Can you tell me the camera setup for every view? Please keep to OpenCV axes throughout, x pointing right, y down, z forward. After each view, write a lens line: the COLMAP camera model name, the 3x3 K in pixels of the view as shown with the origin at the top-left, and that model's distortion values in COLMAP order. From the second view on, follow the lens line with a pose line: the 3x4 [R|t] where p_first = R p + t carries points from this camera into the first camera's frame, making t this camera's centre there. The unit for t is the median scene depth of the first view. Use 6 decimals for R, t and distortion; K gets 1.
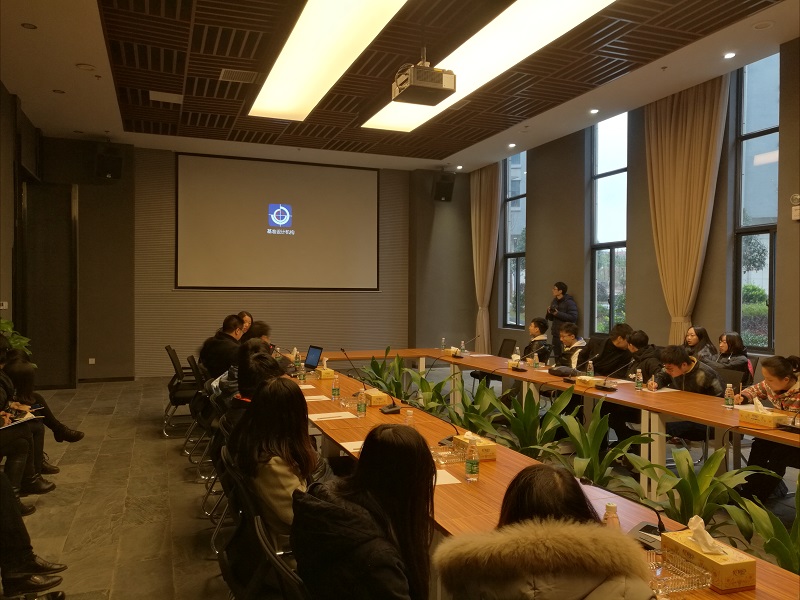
lens RADIAL K [[645.7, 0, 411.9], [0, 645.7, 297.0], [0, 0, 1]] dist [0.002927, 0.008783]
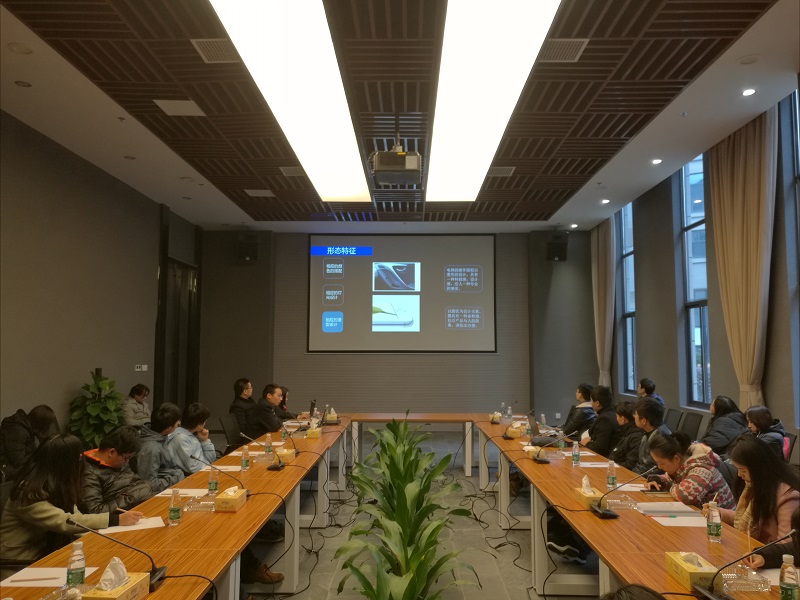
lens RADIAL K [[654.6, 0, 400.0], [0, 654.6, 300.0], [0, 0, 1]] dist [-0.001331, 0.000933]
pose [[0.922234, -0.035712, -0.384980, 0.288373], [0.002714, 0.996298, -0.085919, -0.007131], [0.386623, 0.078192, 0.918917, 0.002480]]
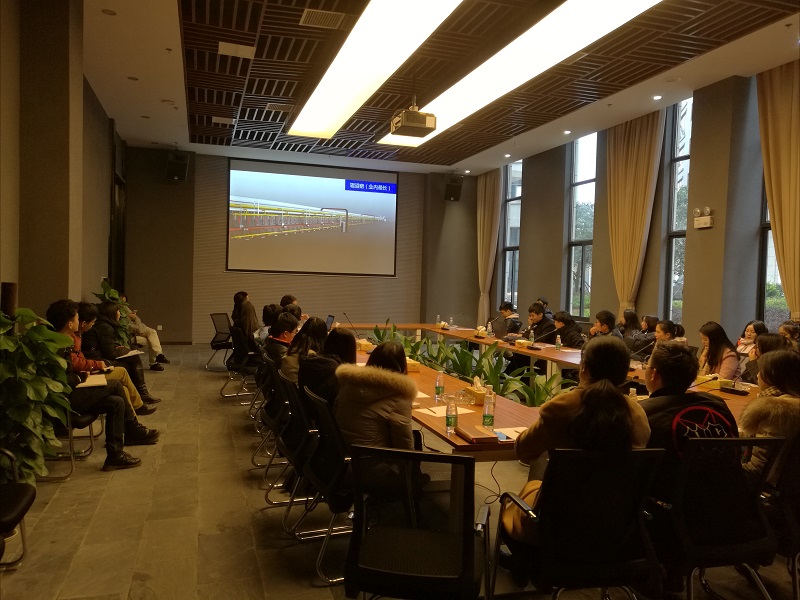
lens RADIAL K [[654.6, 0, 400.0], [0, 654.6, 300.0], [0, 0, 1]] dist [-0.001331, 0.000933]
pose [[0.996573, 0.026940, -0.078212, 0.071292], [-0.025243, 0.999426, 0.022605, 0.007846], [0.078776, -0.020554, 0.996680, -0.251260]]
